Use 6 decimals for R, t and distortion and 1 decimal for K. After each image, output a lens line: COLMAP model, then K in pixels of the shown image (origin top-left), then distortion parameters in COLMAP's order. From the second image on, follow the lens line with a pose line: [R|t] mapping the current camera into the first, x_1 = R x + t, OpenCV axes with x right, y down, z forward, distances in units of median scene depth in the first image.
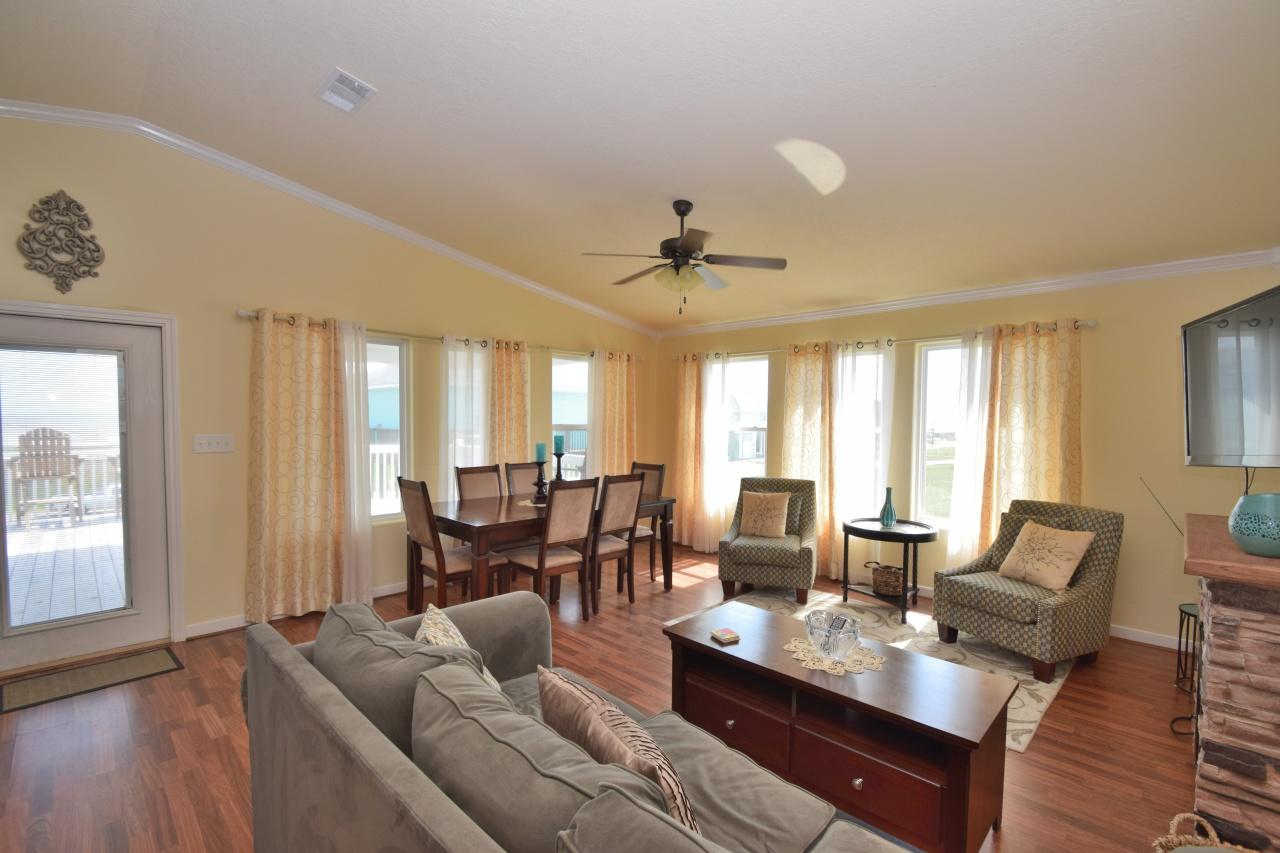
lens RADIAL K [[561.6, 0, 636.7], [0, 561.6, 442.2], [0, 0, 1]] dist [0.000454, -0.000136]
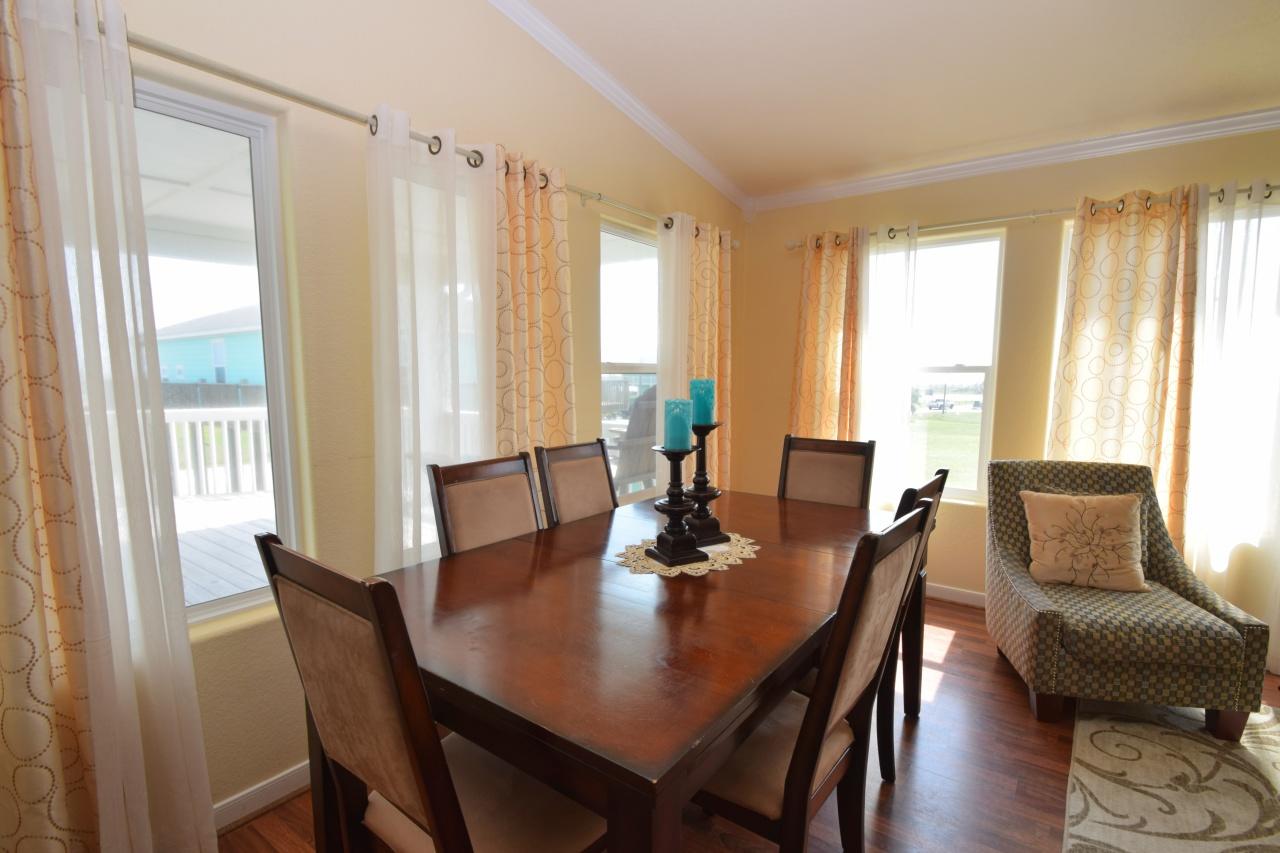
lens RADIAL K [[616.5, 0, 649.0], [0, 616.5, 441.8], [0, 0, 1]] dist [0.001805, -0.015763]
pose [[0.989614, -0.023486, 0.141818, -0.213764], [0.013683, 0.997474, 0.069707, 0.001172], [-0.143097, -0.067043, 0.987435, 0.520125]]
